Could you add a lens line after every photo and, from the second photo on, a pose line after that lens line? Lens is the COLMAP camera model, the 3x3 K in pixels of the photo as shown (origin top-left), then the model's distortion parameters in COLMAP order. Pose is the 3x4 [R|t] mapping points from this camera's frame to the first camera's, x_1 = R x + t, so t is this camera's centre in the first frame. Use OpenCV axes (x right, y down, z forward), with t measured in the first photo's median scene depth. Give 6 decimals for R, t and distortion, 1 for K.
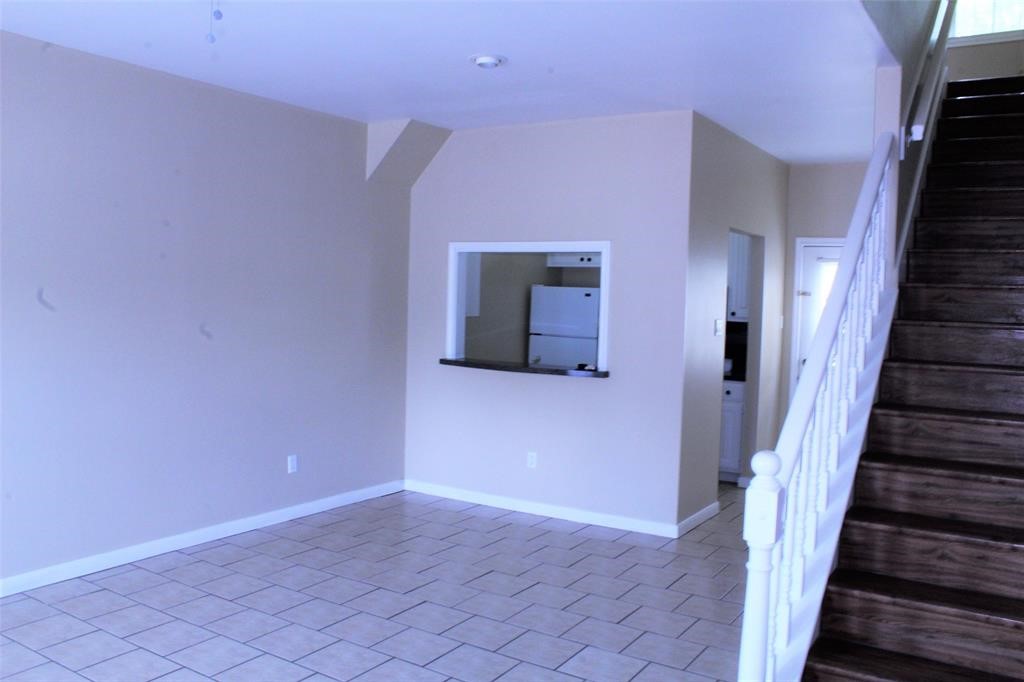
lens RADIAL K [[843.6, 0, 492.7], [0, 843.6, 343.0], [0, 0, 1]] dist [-0.165448, 0.119764]
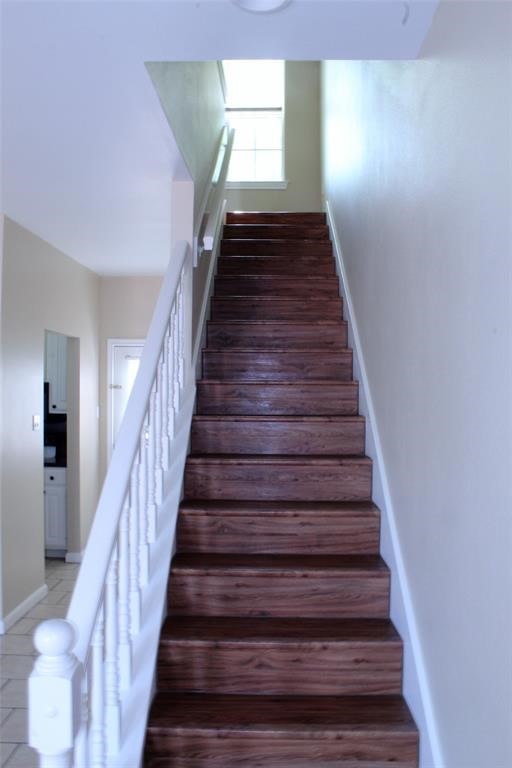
lens RADIAL K [[661.8, 0, 256.0], [0, 661.8, 384.0], [0, 0, 1]] dist [-0.151802, 0.127263]
pose [[0.845274, -0.018993, 0.533995, 0.111747], [0.049857, 0.997812, -0.043430, -0.030957], [-0.532002, 0.063334, 0.844371, 0.249099]]
